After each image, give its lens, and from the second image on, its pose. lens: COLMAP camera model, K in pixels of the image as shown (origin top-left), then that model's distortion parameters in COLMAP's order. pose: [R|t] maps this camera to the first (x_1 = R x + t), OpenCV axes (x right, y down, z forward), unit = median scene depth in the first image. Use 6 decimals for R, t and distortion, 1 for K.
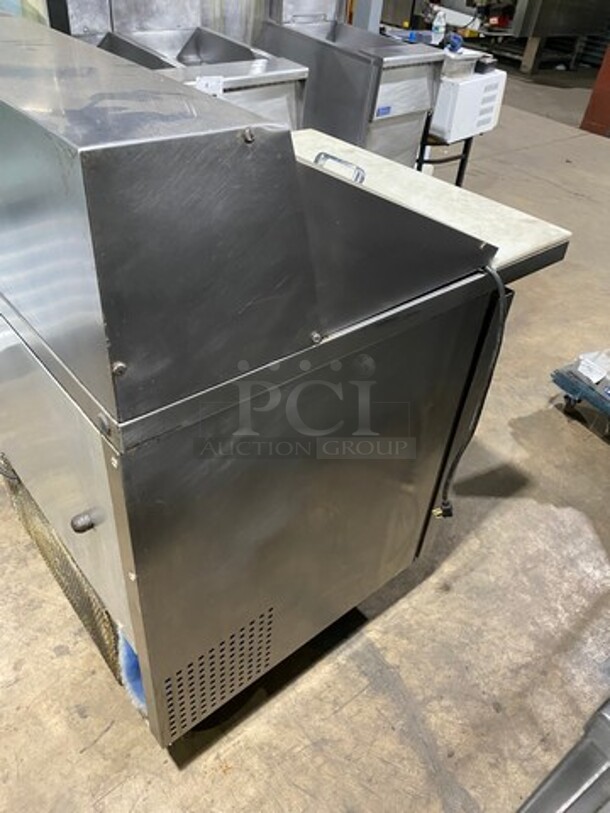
lens RADIAL K [[617.3, 0, 302.6], [0, 617.3, 402.5], [0, 0, 1]] dist [0.000562, 0.004255]
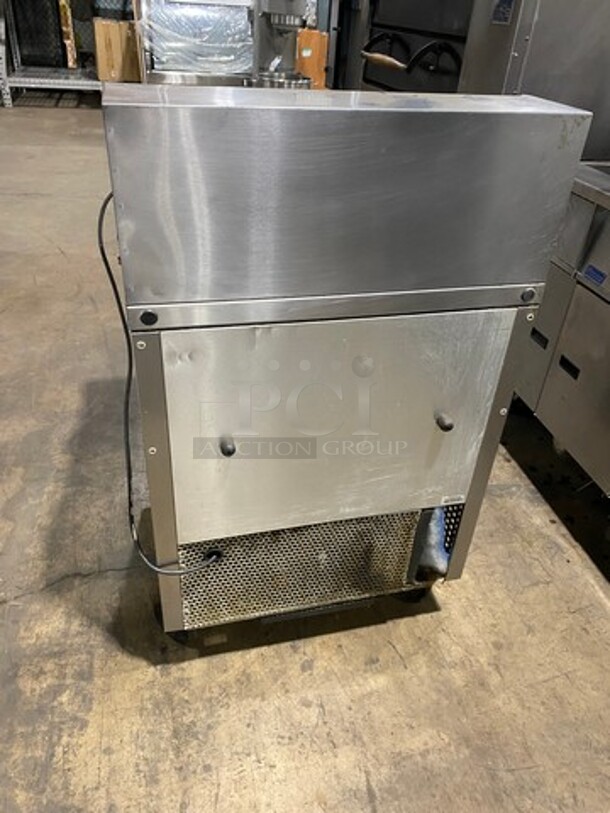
lens RADIAL K [[617.3, 0, 302.6], [0, 617.3, 402.5], [0, 0, 1]] dist [0.000562, 0.004255]
pose [[0.440138, -0.544640, 0.713894, -0.921379], [0.544912, 0.793922, 0.269739, -0.245559], [-0.713687, 0.270287, 0.646216, 0.212871]]
